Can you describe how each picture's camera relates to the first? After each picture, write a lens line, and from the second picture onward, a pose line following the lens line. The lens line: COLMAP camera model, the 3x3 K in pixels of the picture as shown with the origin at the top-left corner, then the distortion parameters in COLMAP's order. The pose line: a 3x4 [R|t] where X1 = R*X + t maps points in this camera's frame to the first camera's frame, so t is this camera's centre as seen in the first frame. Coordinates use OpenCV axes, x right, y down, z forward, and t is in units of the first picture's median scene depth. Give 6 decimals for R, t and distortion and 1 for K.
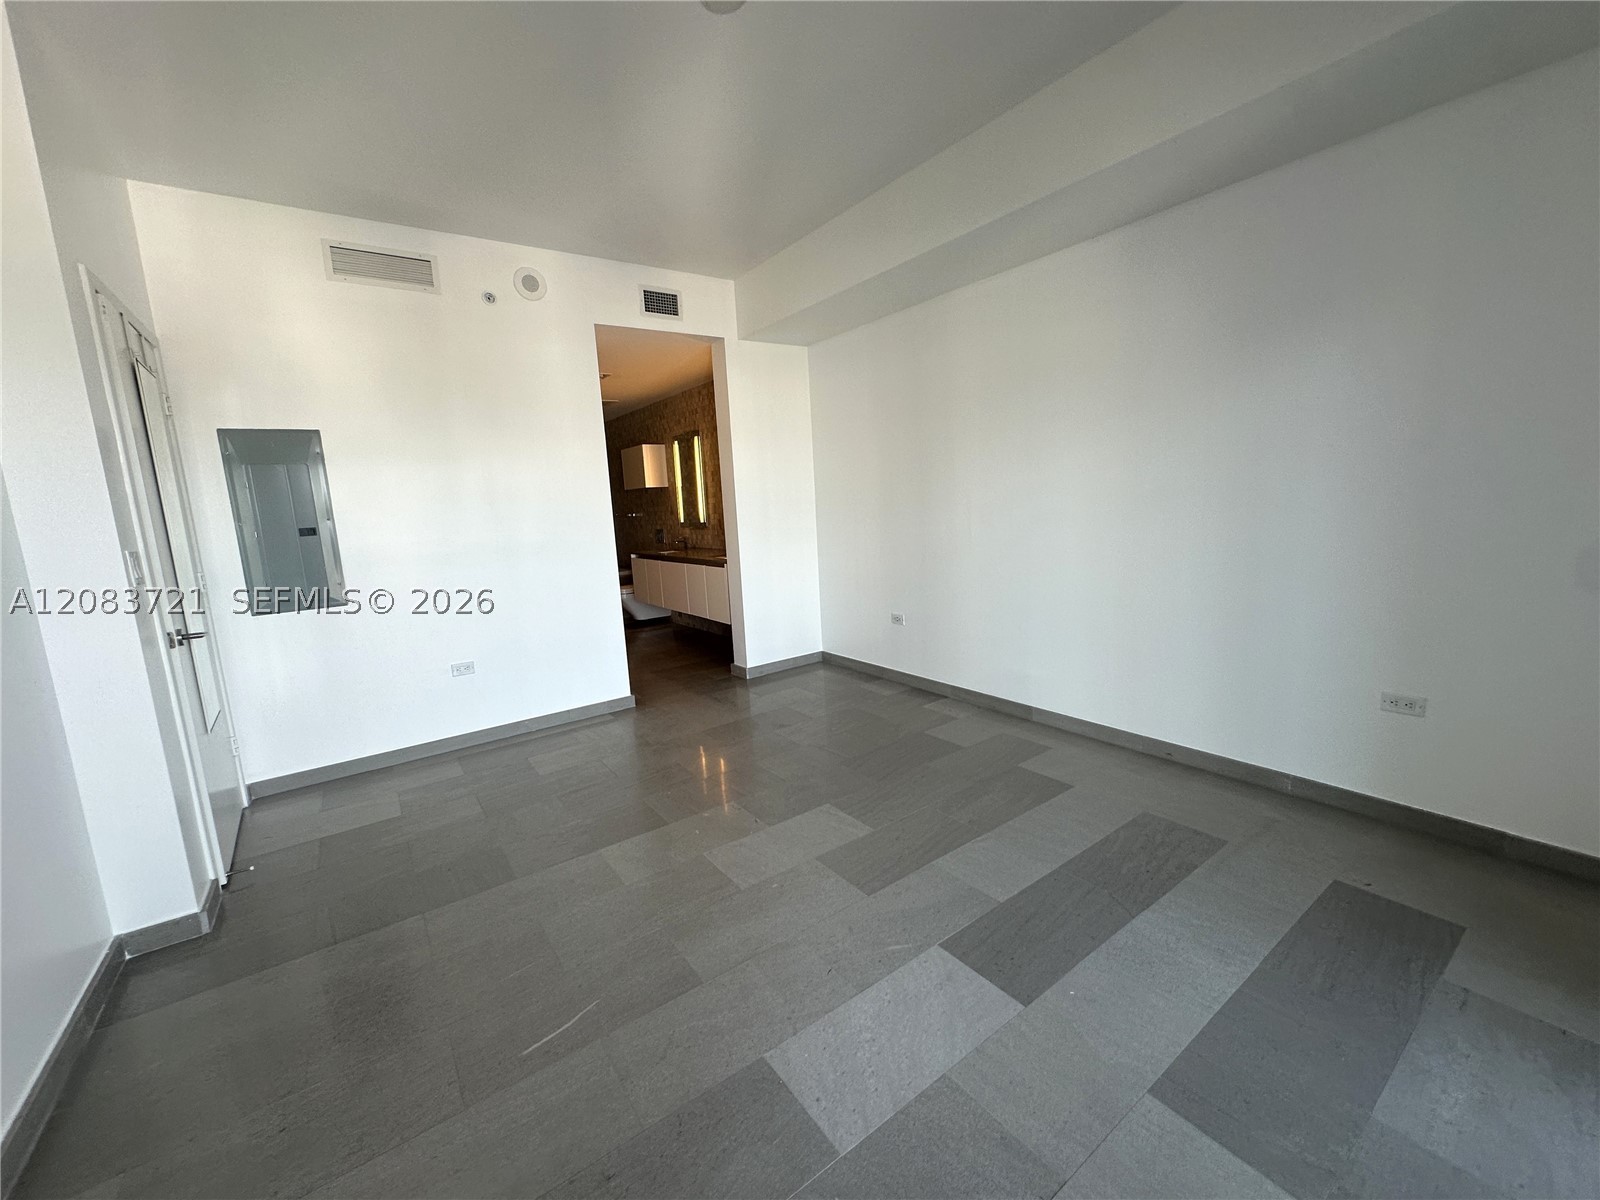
lens RADIAL K [[640.5, 0, 803.3], [0, 640.5, 600.1], [0, 0, 1]] dist [-0.002072, 0.000442]
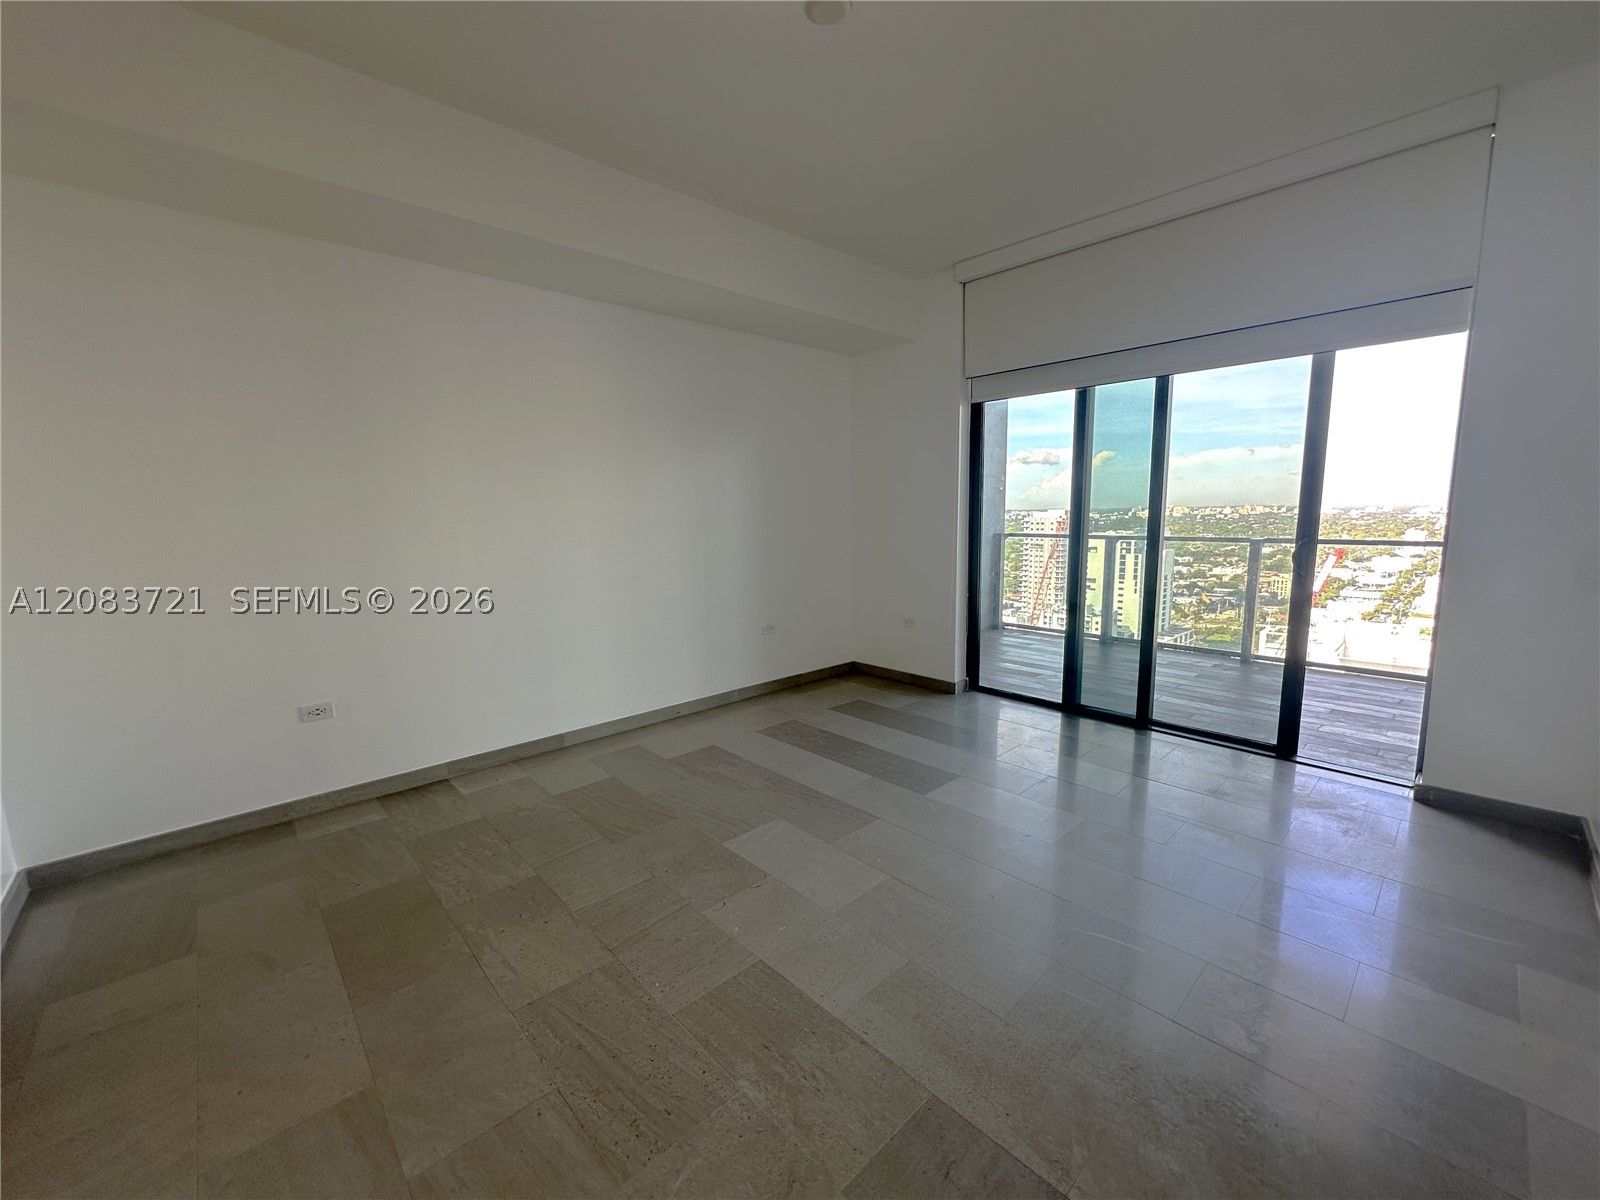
lens RADIAL K [[640.5, 0, 796.5], [0, 640.5, 586.7], [0, 0, 1]] dist [-0.002072, 0.000442]
pose [[-0.128410, -0.066911, 0.989461, -0.807265], [0.173344, 0.980848, 0.088825, -0.100696], [-0.976454, 0.182923, -0.114352, 0.881302]]
